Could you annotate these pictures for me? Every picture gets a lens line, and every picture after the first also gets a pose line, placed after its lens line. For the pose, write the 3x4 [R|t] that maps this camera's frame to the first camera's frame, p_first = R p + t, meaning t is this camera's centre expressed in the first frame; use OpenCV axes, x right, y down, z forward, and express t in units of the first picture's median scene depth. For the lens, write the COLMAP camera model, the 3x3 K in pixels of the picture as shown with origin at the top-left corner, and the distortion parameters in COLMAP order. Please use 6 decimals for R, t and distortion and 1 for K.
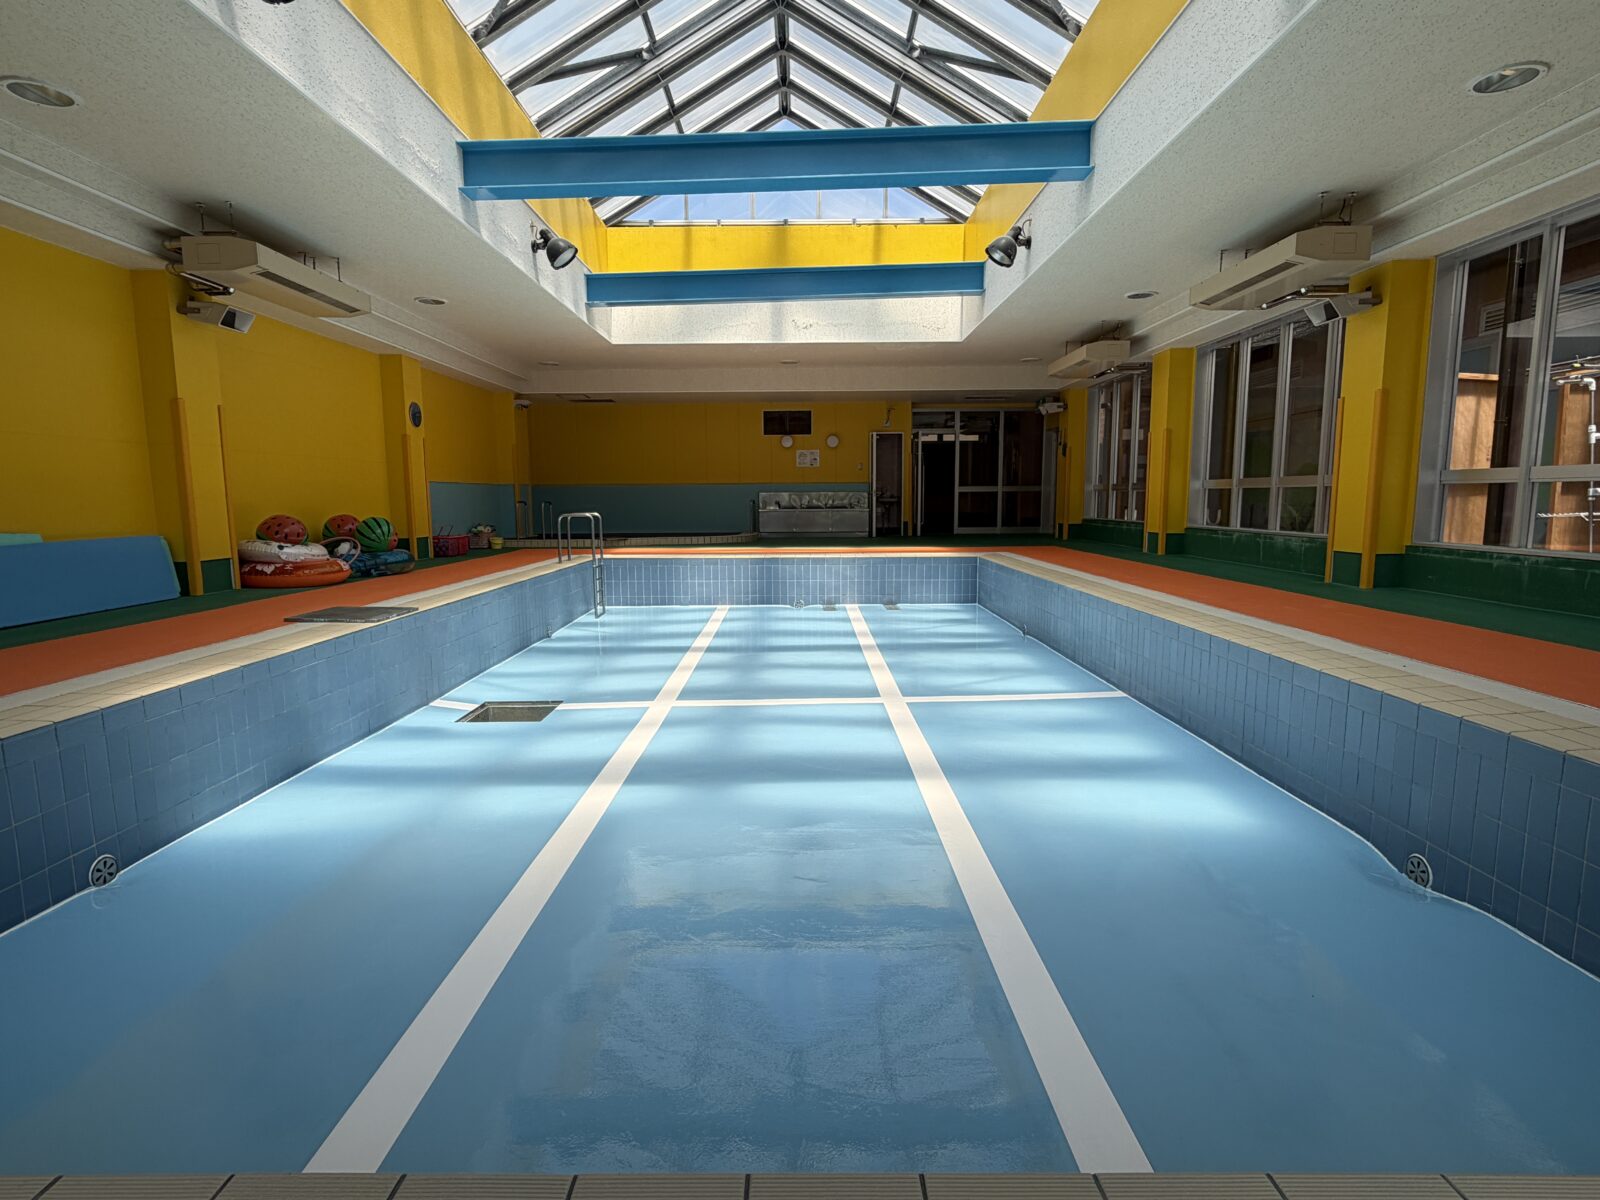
lens RADIAL K [[830.7, 0, 800.1], [0, 830.7, 600.8], [0, 0, 1]] dist [0.000911, 0.000753]
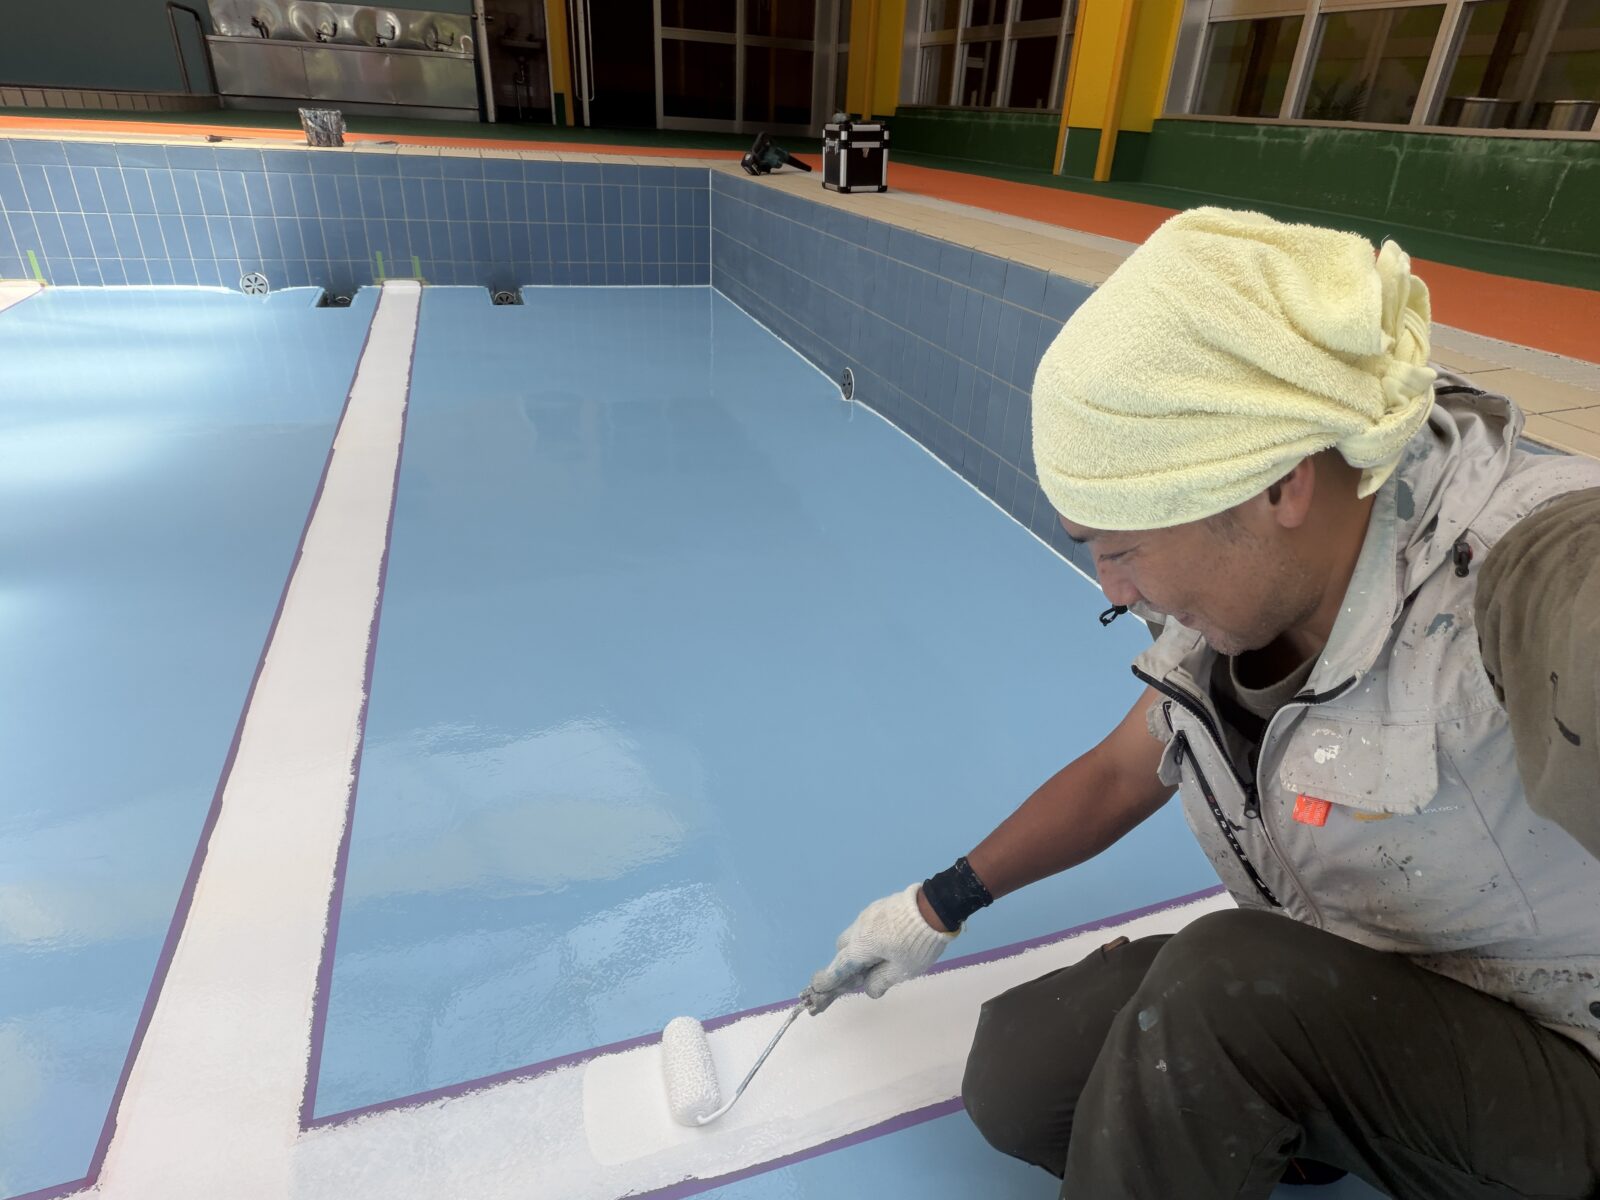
lens RADIAL K [[920.1, 0, 833.3], [0, 920.1, 619.9], [0, 0, 1]] dist [-0.001068, 0.001412]
pose [[0.939668, -0.107640, 0.324712, 0.095703], [-0.023485, 0.926668, 0.375148, -0.017598], [-0.341281, -0.360140, 0.868232, 0.485009]]
